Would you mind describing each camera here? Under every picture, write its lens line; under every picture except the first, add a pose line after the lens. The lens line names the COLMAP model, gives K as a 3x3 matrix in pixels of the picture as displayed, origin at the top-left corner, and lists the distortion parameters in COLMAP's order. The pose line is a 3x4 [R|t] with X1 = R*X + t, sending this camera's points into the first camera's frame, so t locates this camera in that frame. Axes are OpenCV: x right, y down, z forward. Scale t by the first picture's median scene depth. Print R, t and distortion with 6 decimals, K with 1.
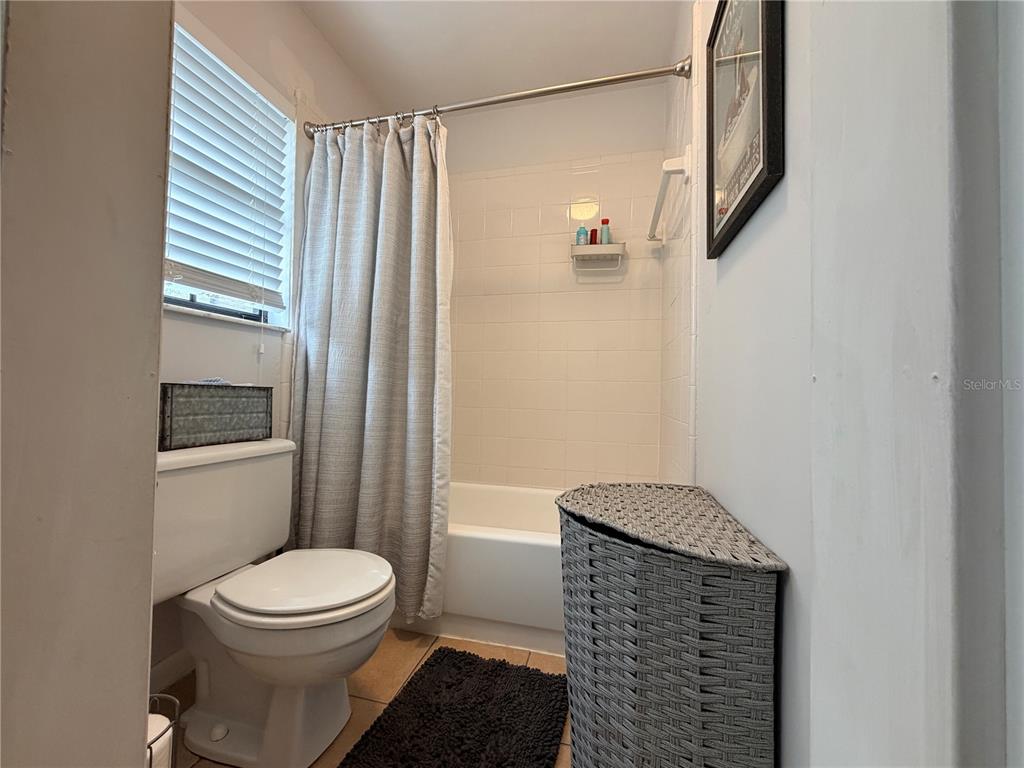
lens RADIAL K [[410.6, 0, 505.6], [0, 410.6, 383.3], [0, 0, 1]] dist [-0.002351, 0.000273]
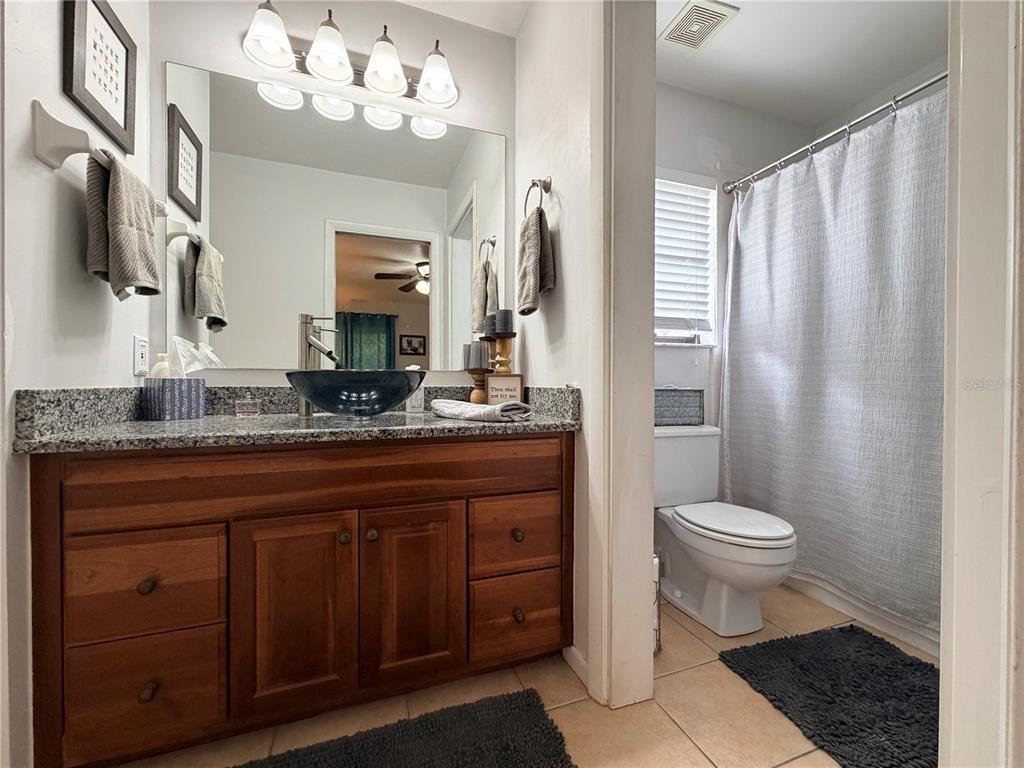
lens RADIAL K [[410.6, 0, 505.0], [0, 410.6, 381.7], [0, 0, 1]] dist [-0.002351, 0.000273]
pose [[0.562023, -0.007301, -0.827089, 0.236066], [0.029732, 0.999493, 0.011381, -0.055594], [0.826587, -0.030987, 0.561955, -0.394377]]
